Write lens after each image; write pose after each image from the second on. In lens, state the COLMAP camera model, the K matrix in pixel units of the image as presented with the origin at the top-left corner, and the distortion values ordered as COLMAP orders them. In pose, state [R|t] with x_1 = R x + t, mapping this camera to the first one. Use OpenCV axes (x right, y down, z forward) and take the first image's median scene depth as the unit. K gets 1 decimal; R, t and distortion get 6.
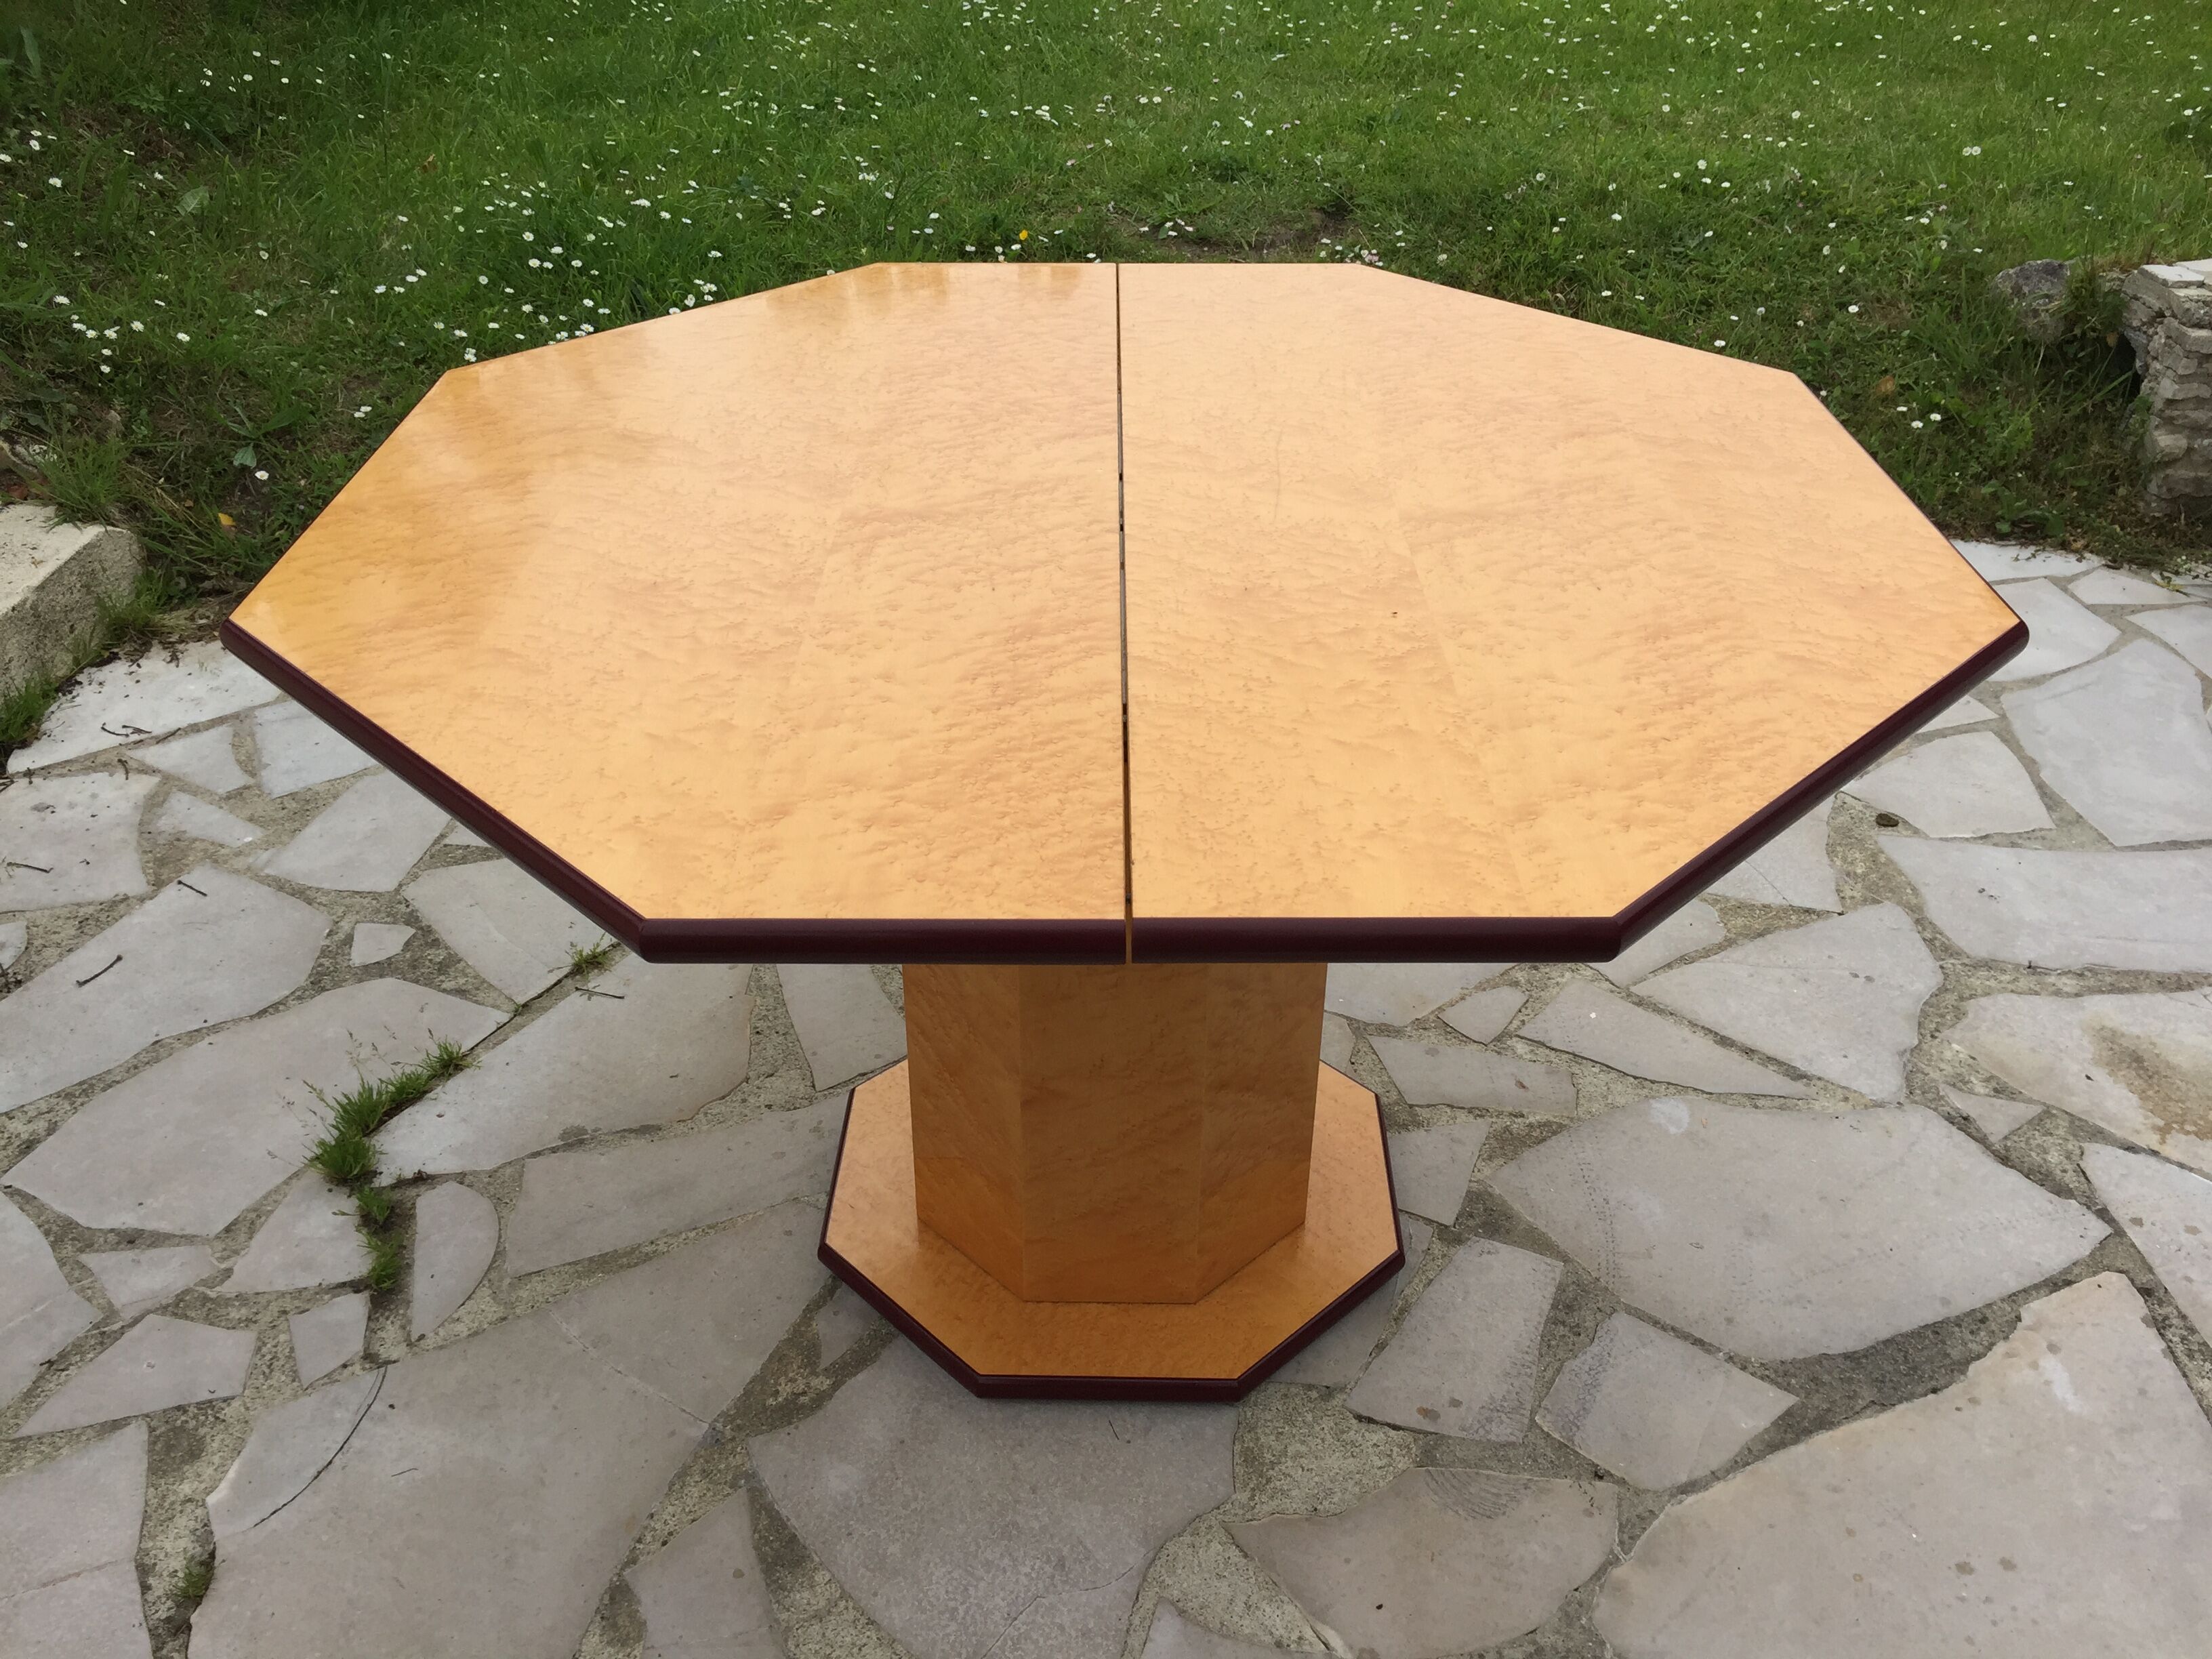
lens RADIAL K [[1910.7, 0, 1110.4], [0, 1910.7, 829.3], [0, 0, 1]] dist [0.087919, -0.138700]
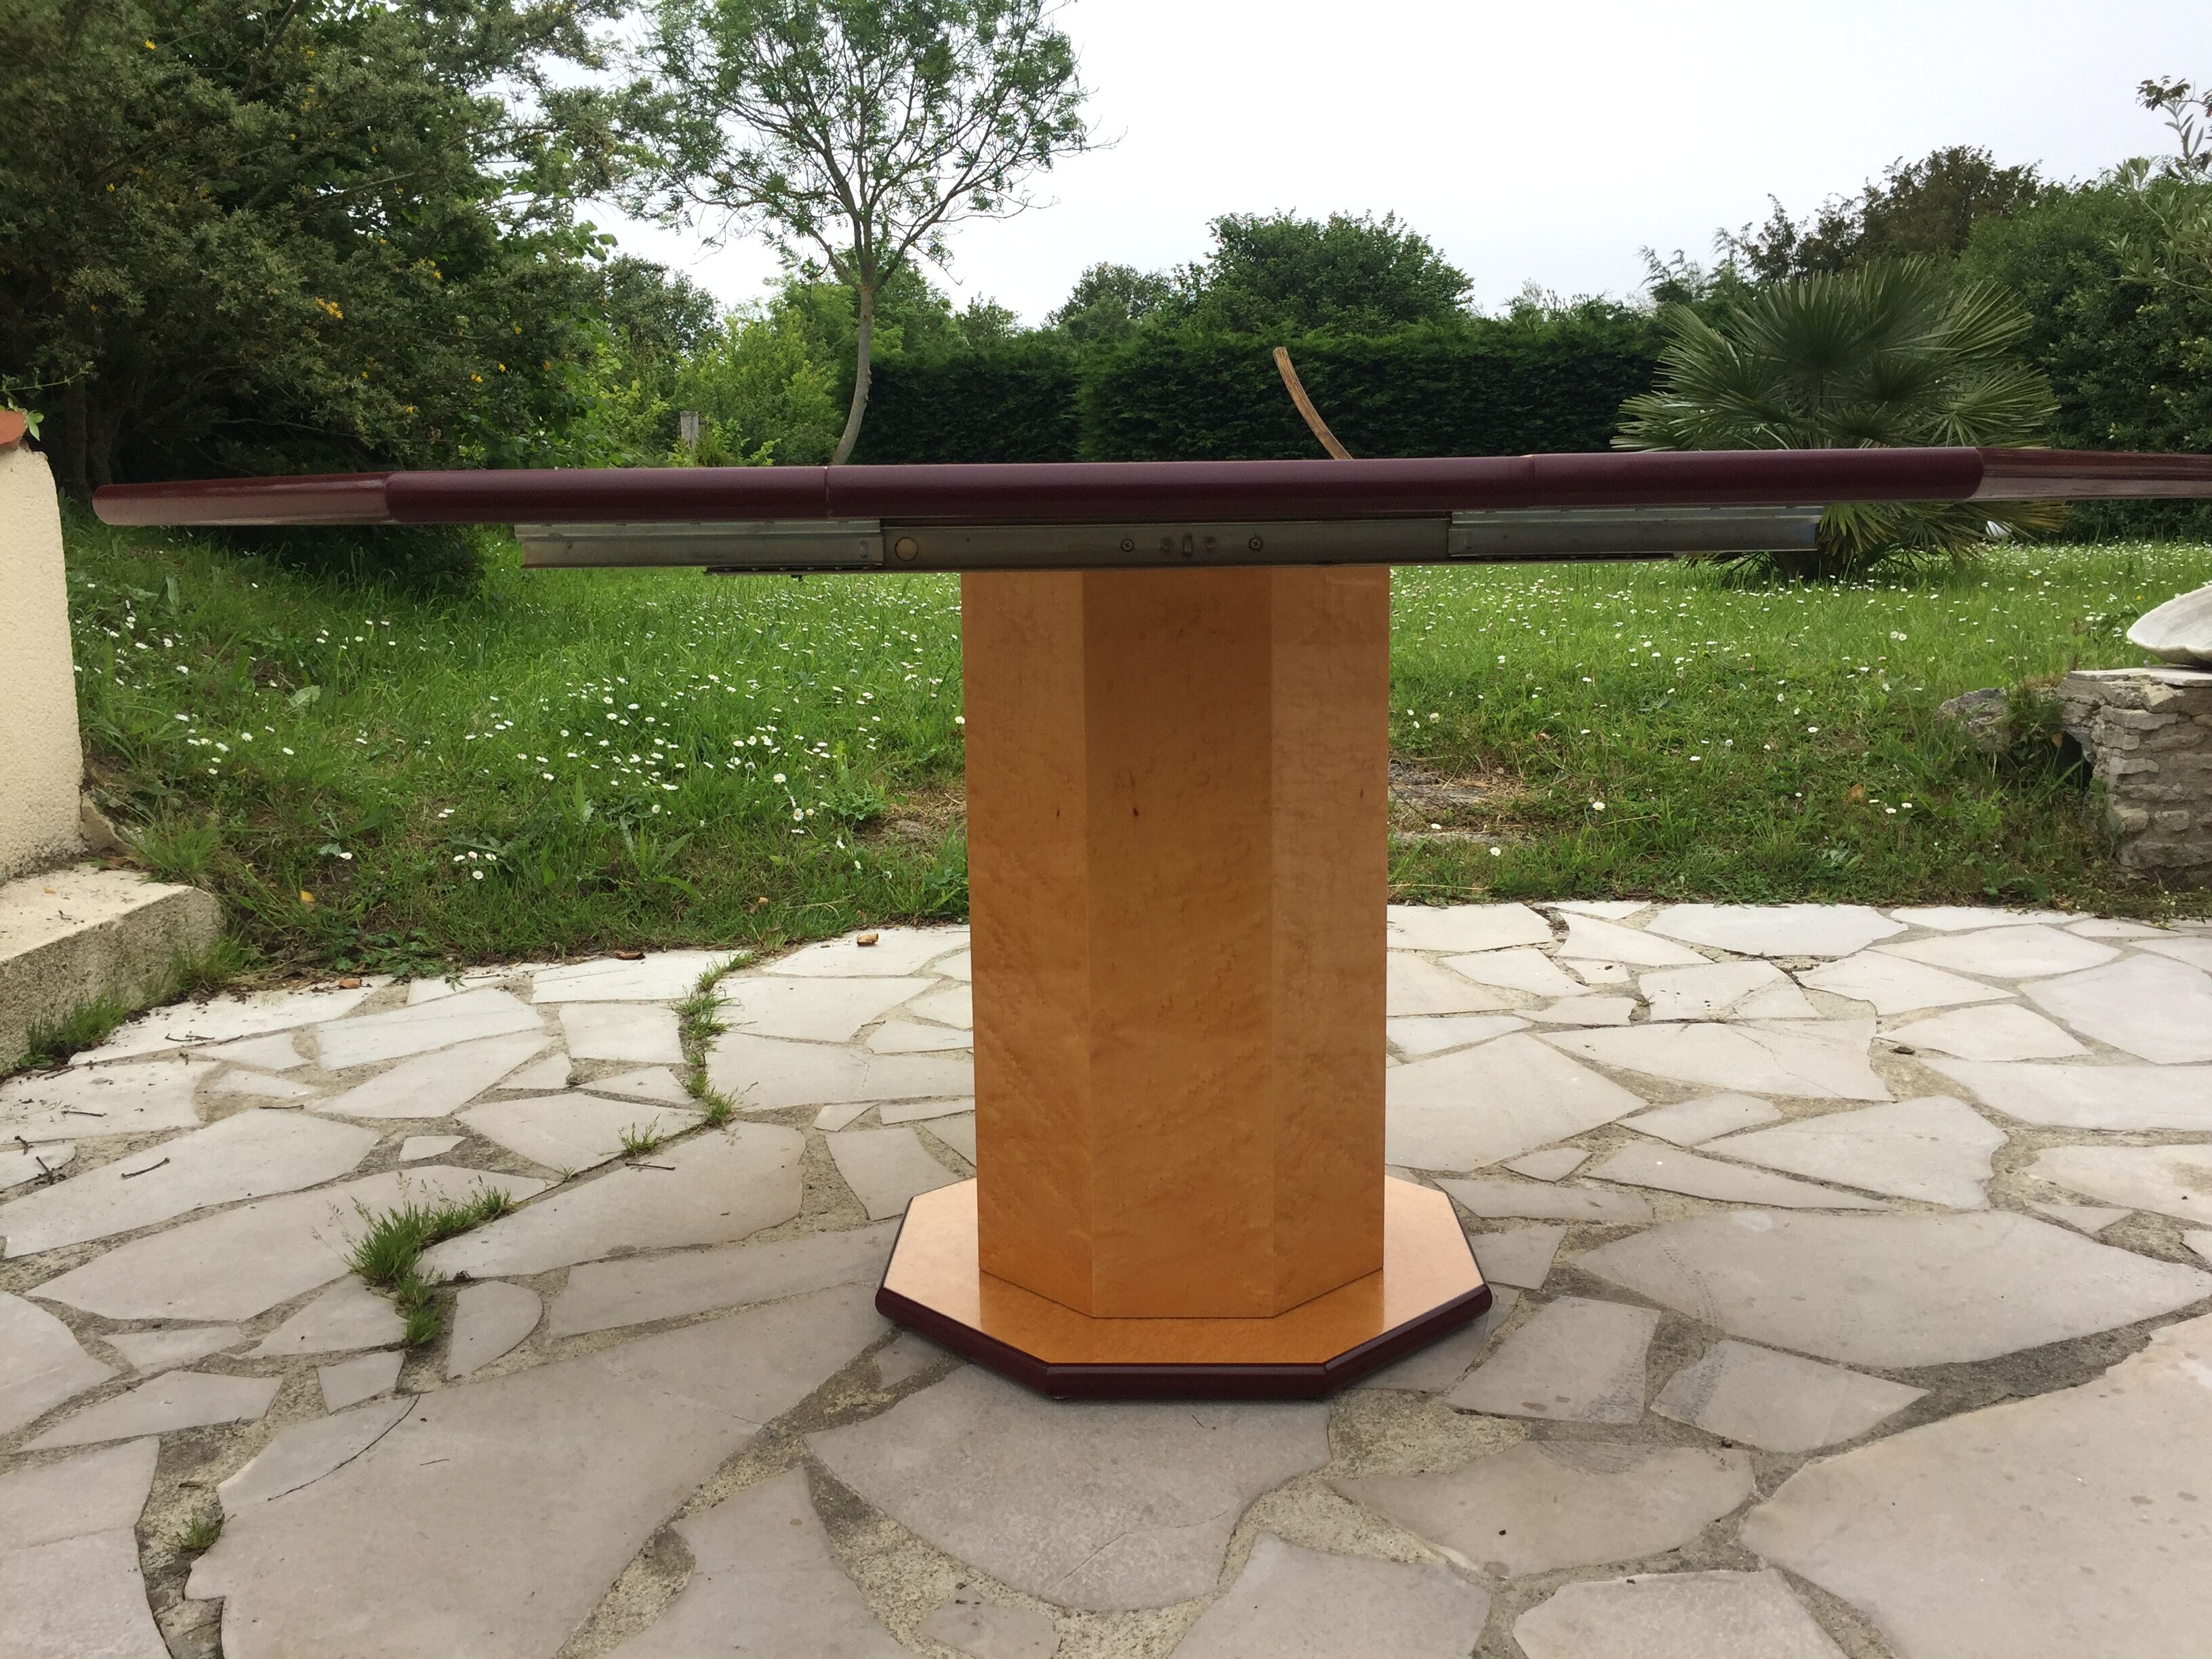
lens RADIAL K [[1902.5, 0, 1105.5], [0, 1902.5, 818.2], [0, 0, 1]] dist [0.088710, -0.136440]
pose [[0.999790, -0.020484, 0.000389, -0.032773], [0.019021, 0.920996, -0.389107, 0.356180], [0.007613, 0.389033, 0.921192, 0.029504]]
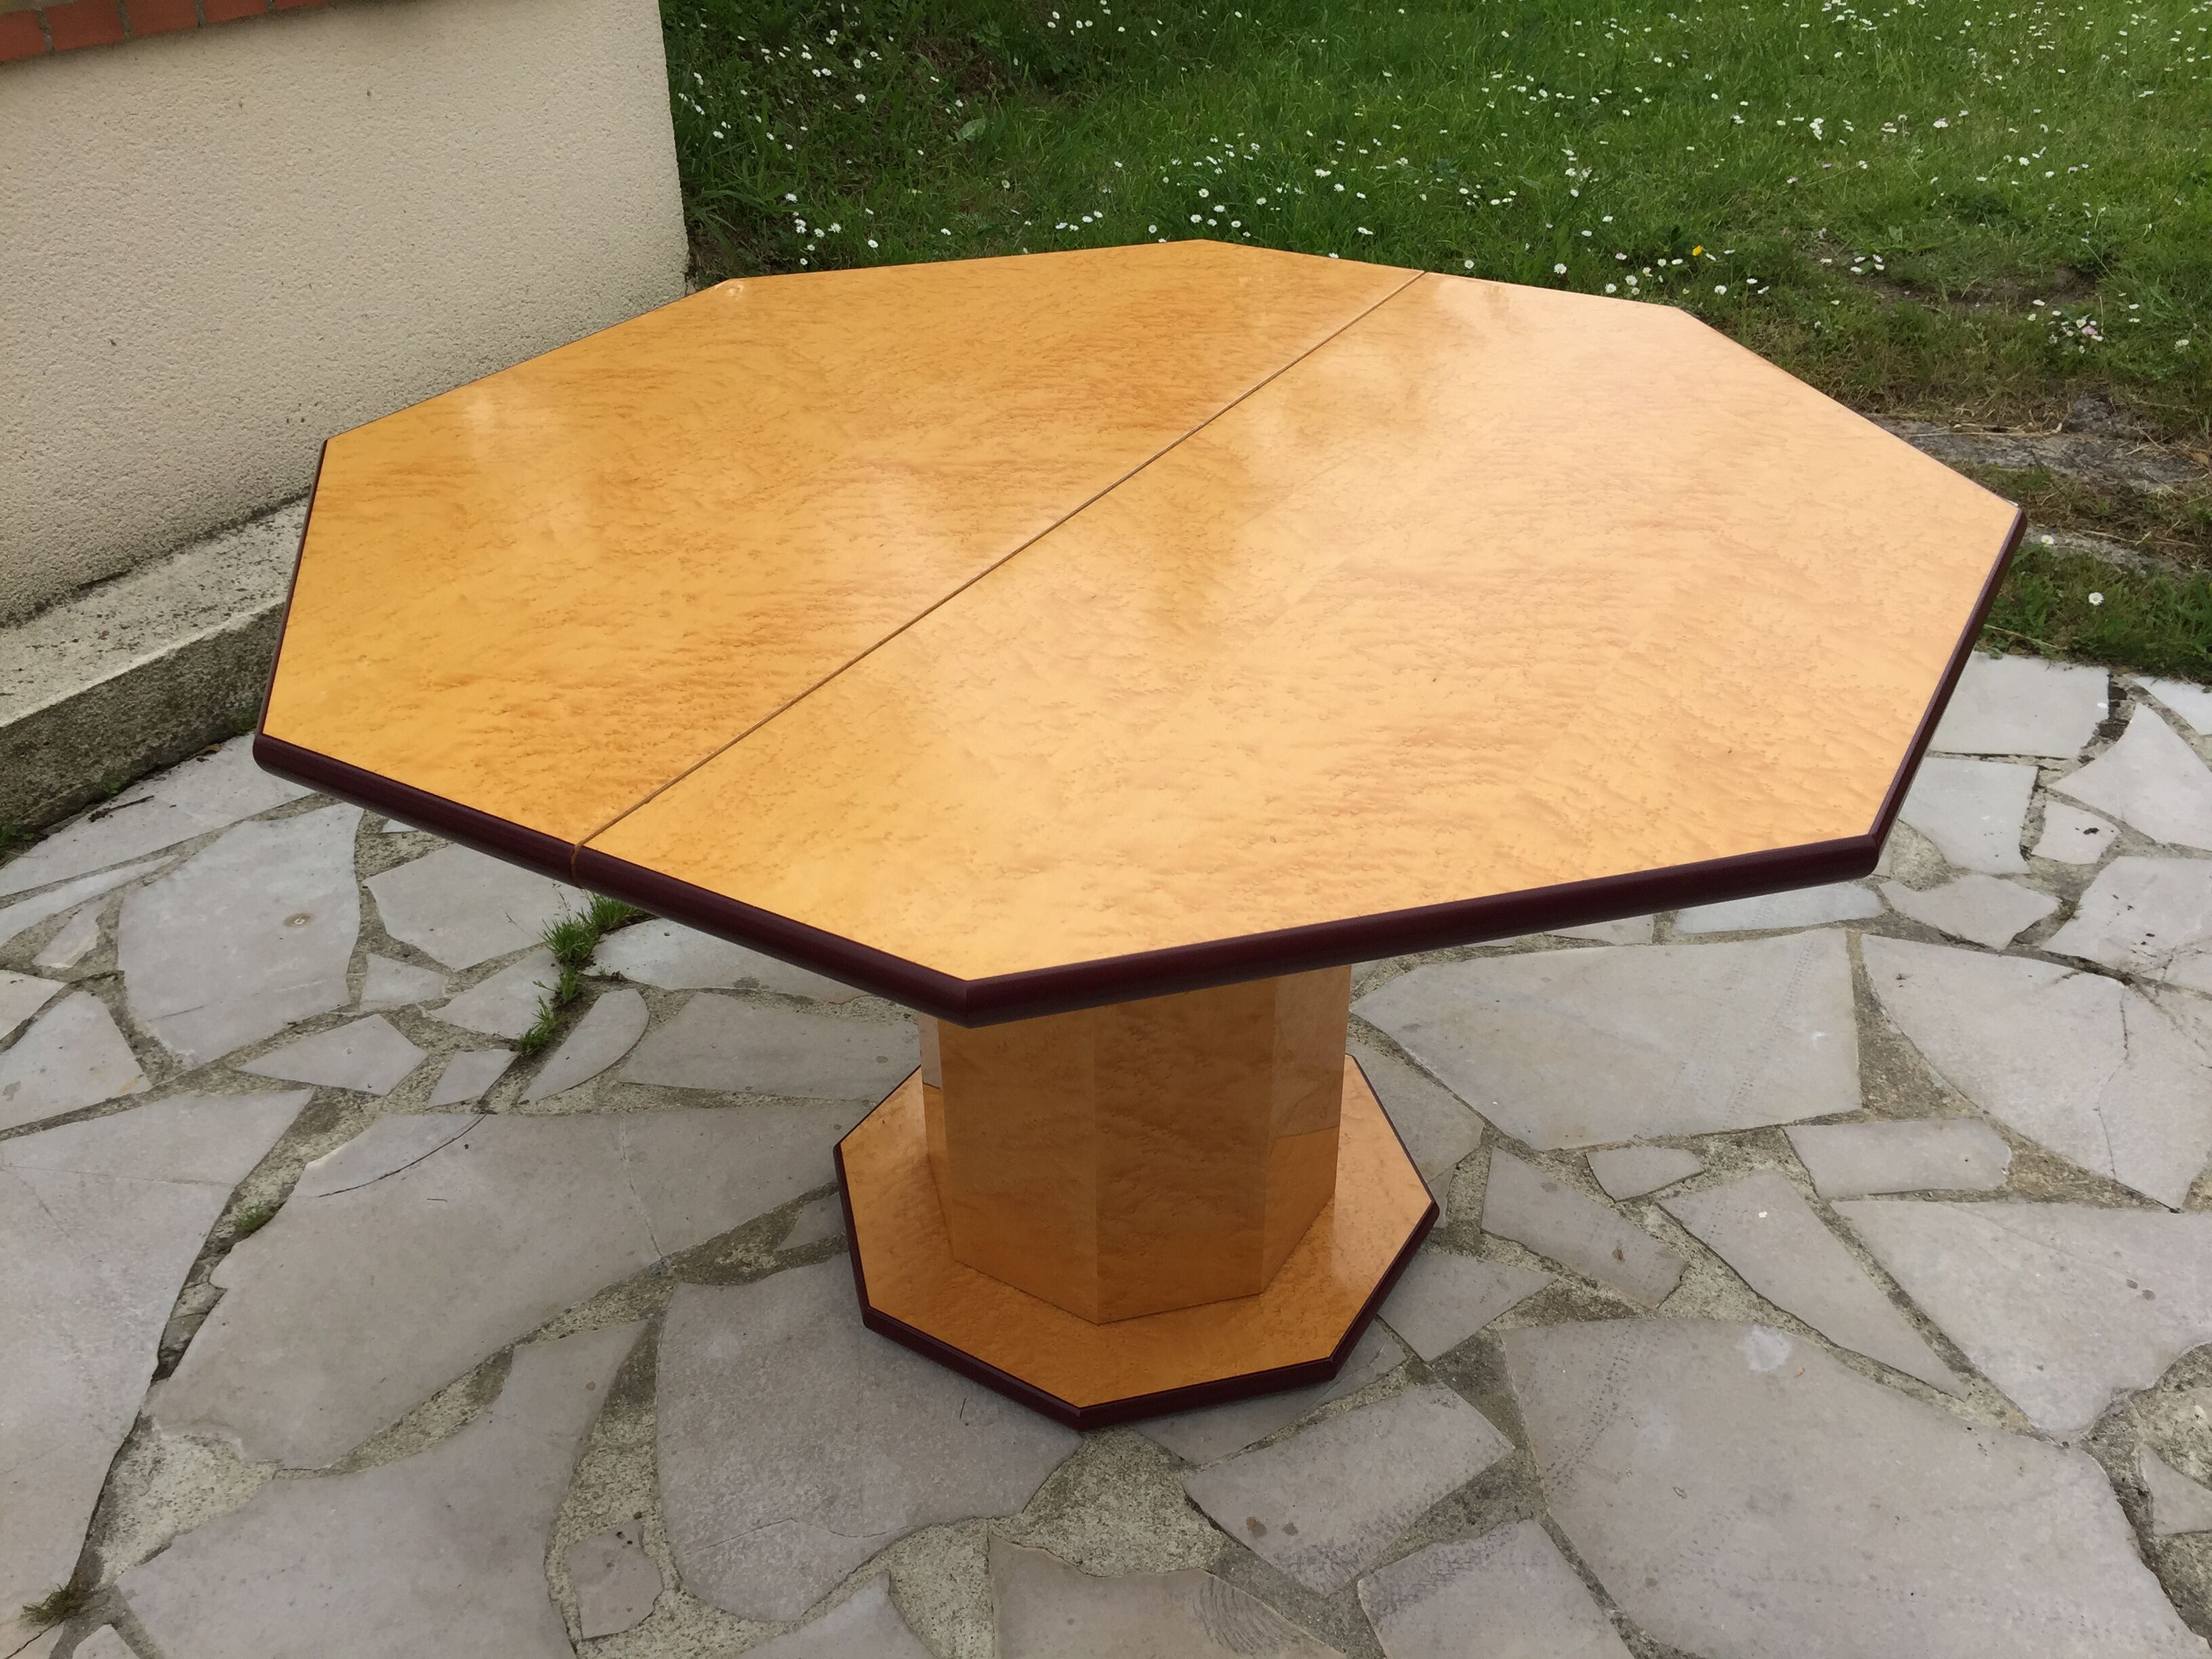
lens RADIAL K [[1902.5, 0, 1105.5], [0, 1902.5, 818.2], [0, 0, 1]] dist [0.088710, -0.136440]
pose [[0.861935, 0.261057, -0.434647, 0.373162], [-0.258174, 0.963780, 0.066888, -0.064371], [0.436366, 0.054561, 0.898114, 0.099214]]
